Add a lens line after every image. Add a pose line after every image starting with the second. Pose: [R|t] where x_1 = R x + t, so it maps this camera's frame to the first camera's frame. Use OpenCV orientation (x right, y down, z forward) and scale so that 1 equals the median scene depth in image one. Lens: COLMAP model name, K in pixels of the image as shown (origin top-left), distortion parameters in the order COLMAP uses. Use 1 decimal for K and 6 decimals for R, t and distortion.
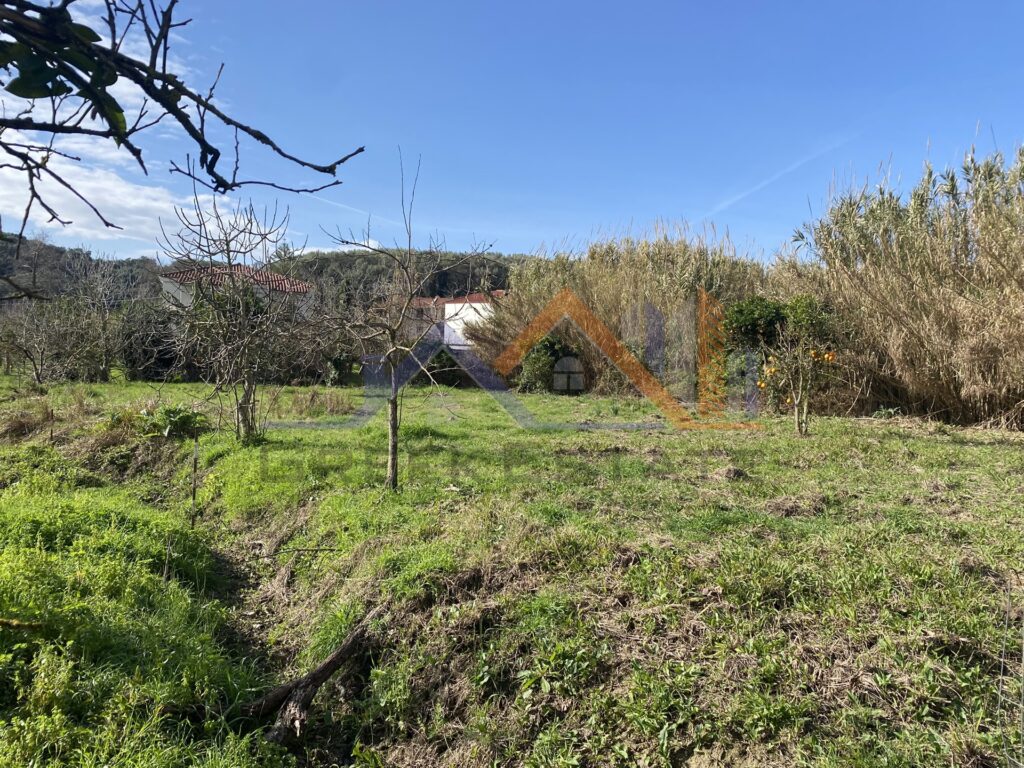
lens RADIAL K [[740.3, 0, 508.1], [0, 740.3, 382.0], [0, 0, 1]] dist [-0.033195, -0.005219]
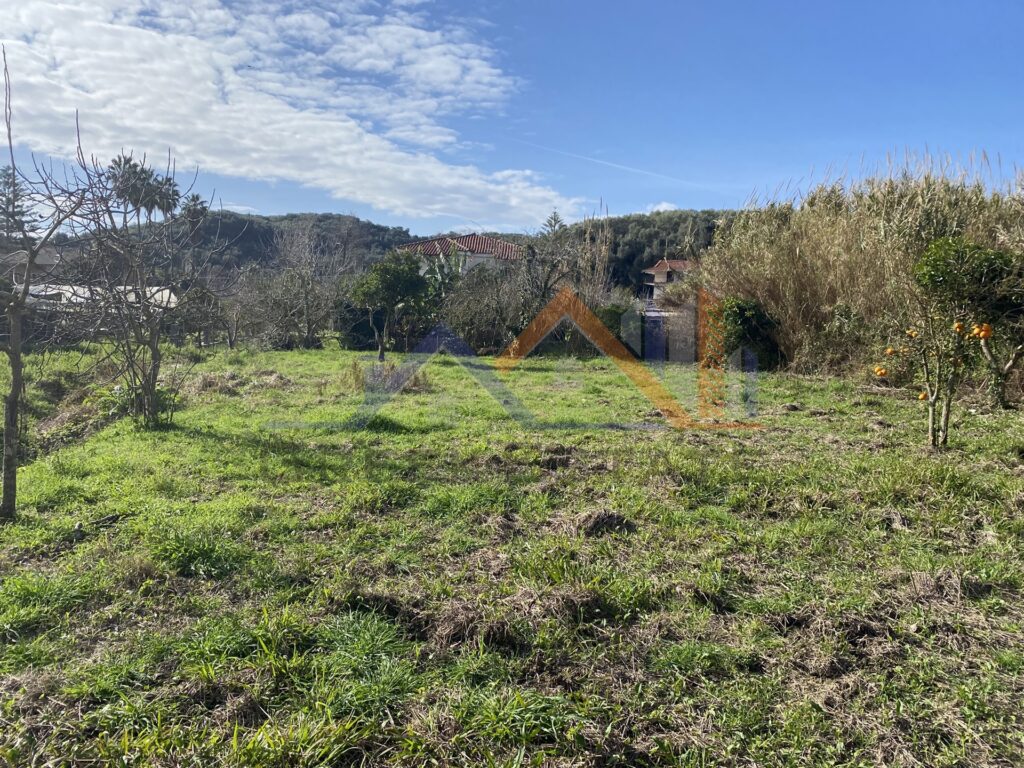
lens RADIAL K [[740.3, 0, 508.1], [0, 740.3, 382.0], [0, 0, 1]] dist [-0.033195, -0.005219]
pose [[0.917327, 0.028709, -0.397097, 0.135565], [-0.010462, 0.998791, 0.048042, -0.006530], [0.397996, -0.039916, 0.916518, 0.111045]]
